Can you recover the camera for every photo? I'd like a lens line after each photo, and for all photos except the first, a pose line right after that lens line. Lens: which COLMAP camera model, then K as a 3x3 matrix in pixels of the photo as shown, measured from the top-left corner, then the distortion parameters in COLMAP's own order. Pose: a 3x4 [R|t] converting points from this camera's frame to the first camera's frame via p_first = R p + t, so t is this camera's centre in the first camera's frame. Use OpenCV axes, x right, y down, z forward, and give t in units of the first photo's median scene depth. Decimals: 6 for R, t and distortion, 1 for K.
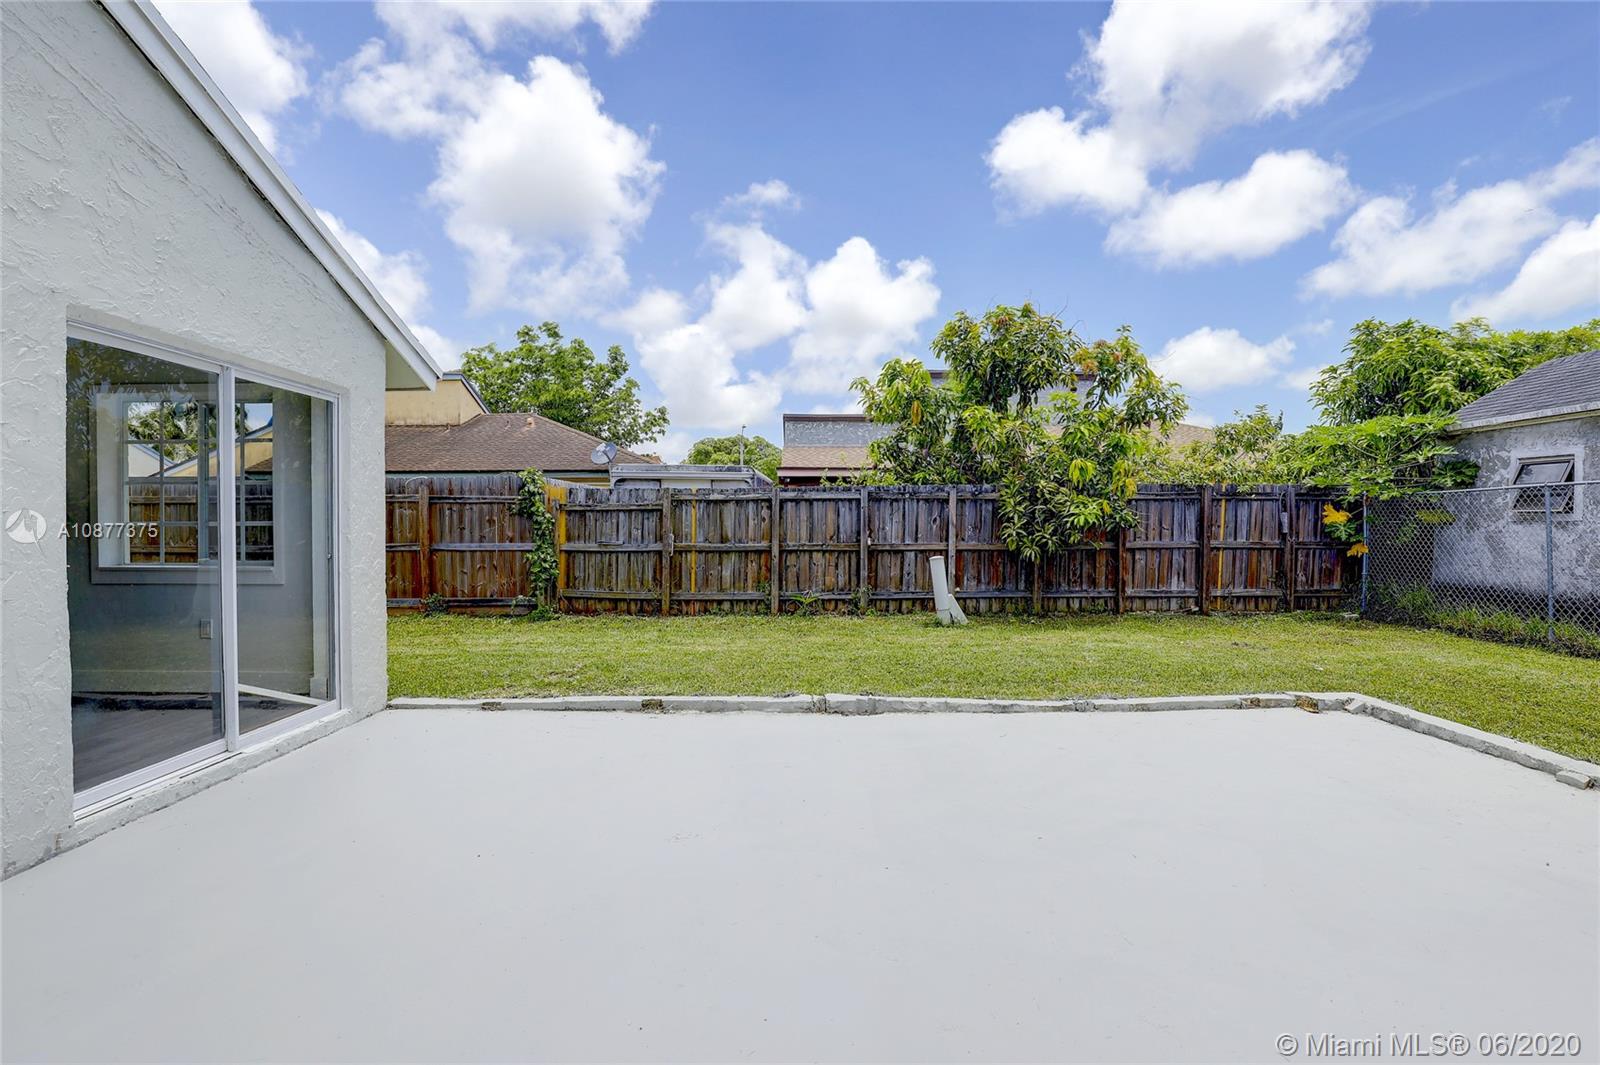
lens RADIAL K [[736.5, 0, 808.5], [0, 736.5, 531.4], [0, 0, 1]] dist [-0.033601, 0.006689]
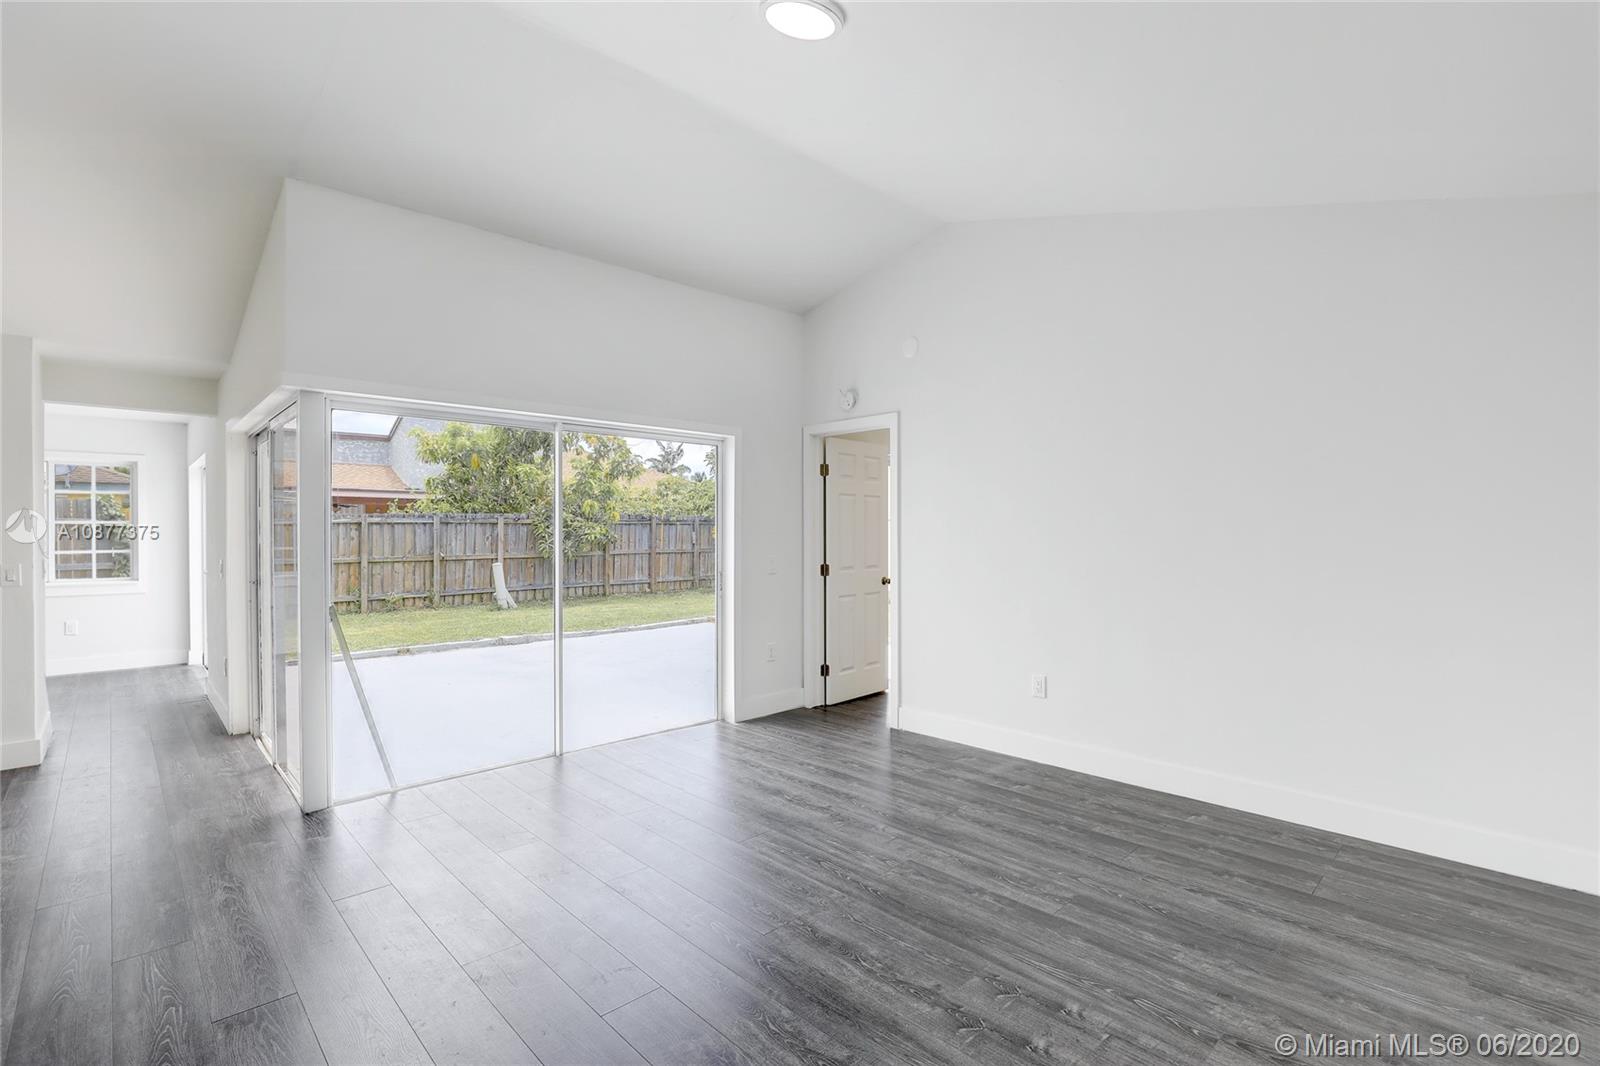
lens RADIAL K [[736.5, 0, 822.6], [0, 736.5, 534.2], [0, 0, 1]] dist [-0.033601, 0.006689]
pose [[0.711337, -0.005162, 0.702832, -0.367879], [0.008332, 0.999965, -0.001089, -0.015658], [-0.702801, 0.006631, 0.711355, -0.475767]]
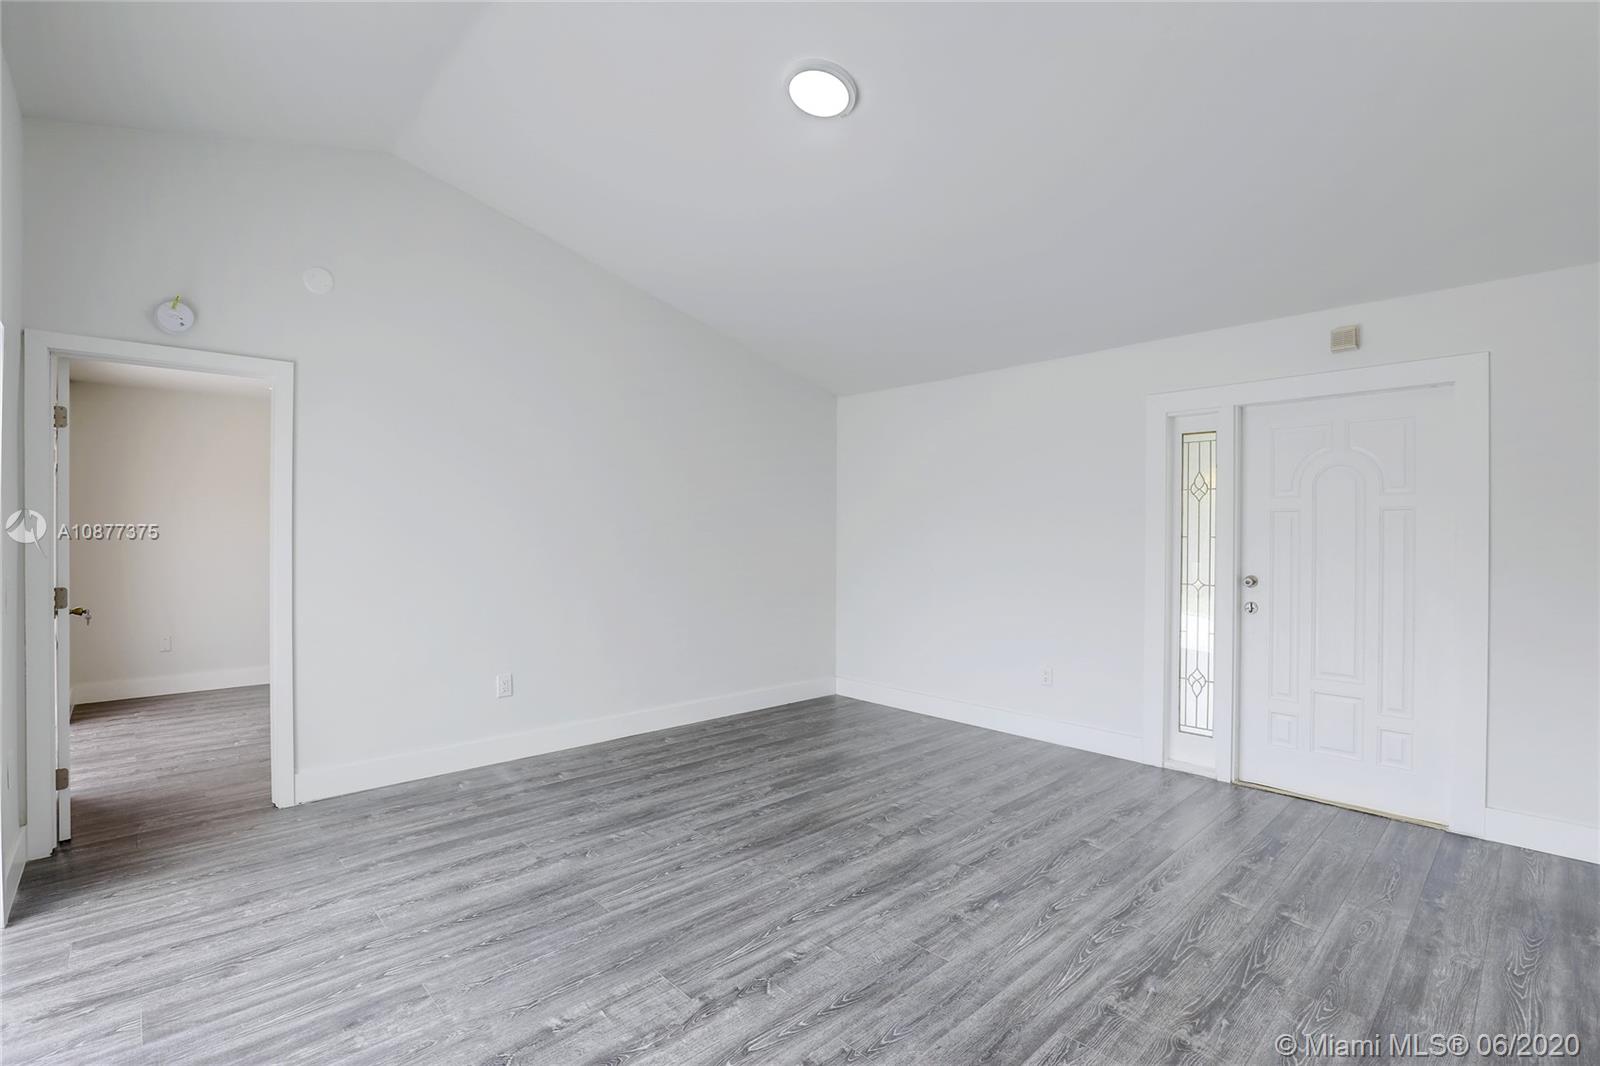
lens RADIAL K [[736.5, 0, 800.1], [0, 736.5, 535.4], [0, 0, 1]] dist [-0.033601, 0.006689]
pose [[-0.681310, -0.010272, 0.731923, -0.404983], [0.000234, 0.999898, 0.014252, -0.019713], [-0.731995, 0.009881, -0.681238, -0.104105]]
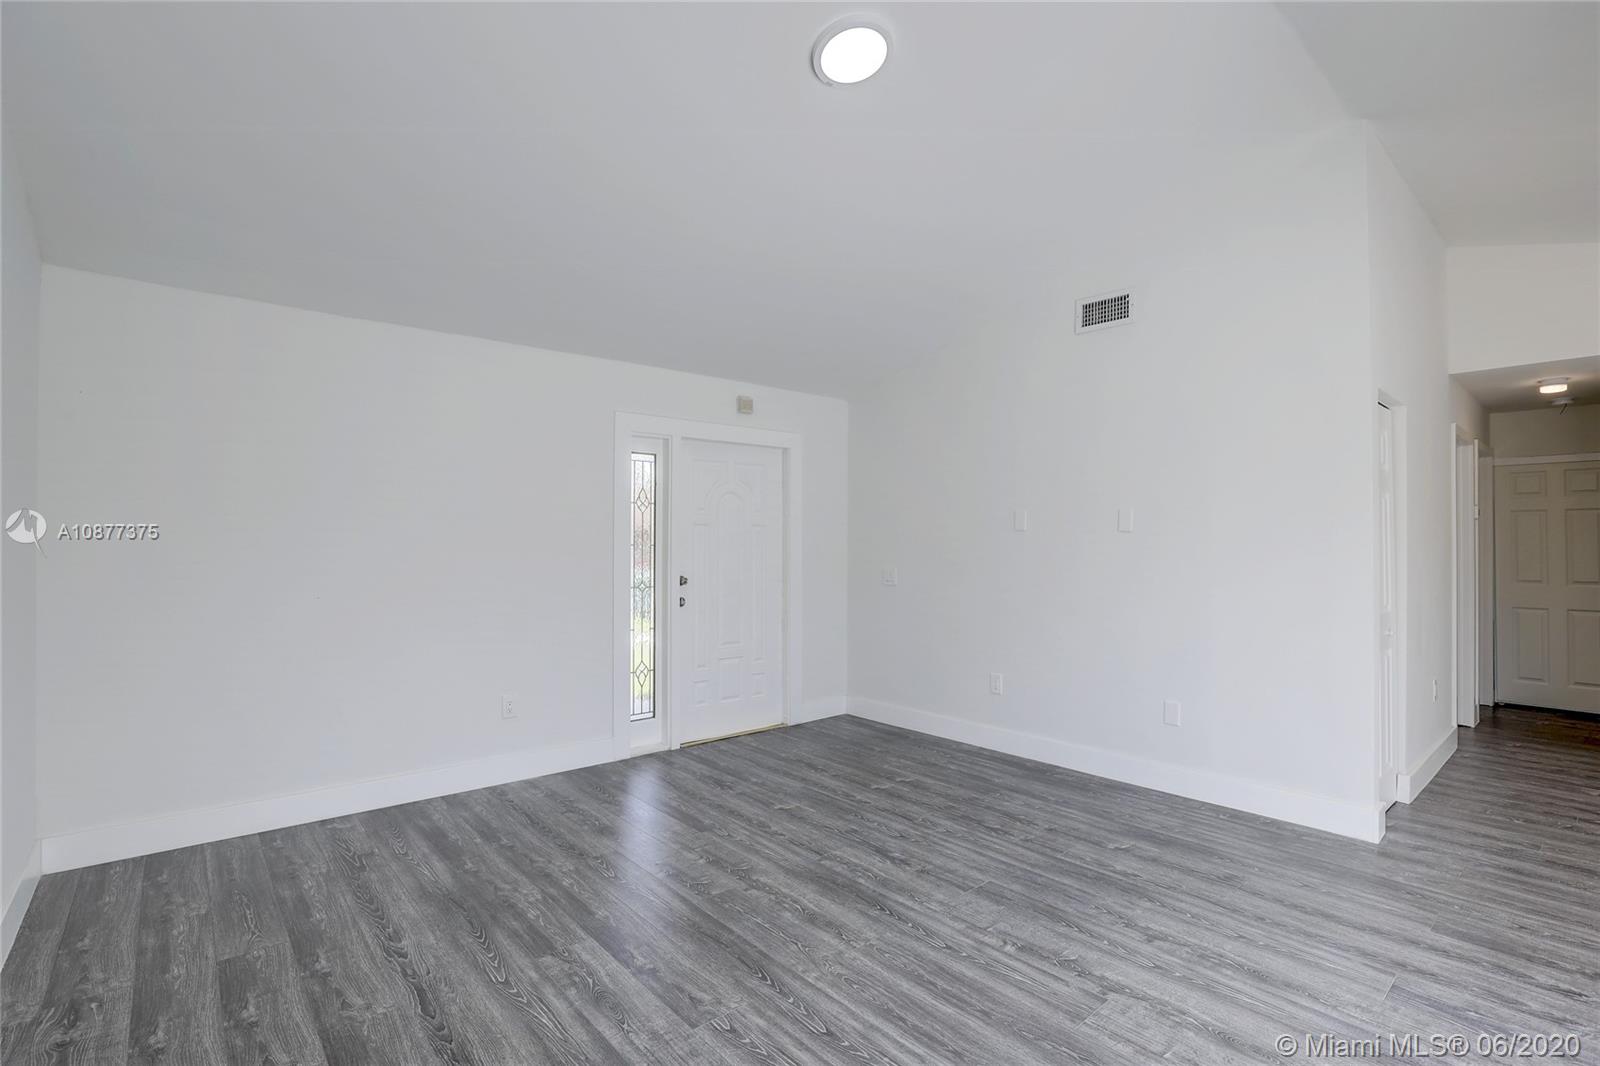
lens RADIAL K [[736.5, 0, 819.3], [0, 736.5, 535.9], [0, 0, 1]] dist [-0.033601, 0.006689]
pose [[-0.752382, -0.011491, -0.658627, -0.029837], [-0.010822, 0.999929, -0.005084, -0.018158], [0.658638, 0.003303, -0.752453, -0.118400]]
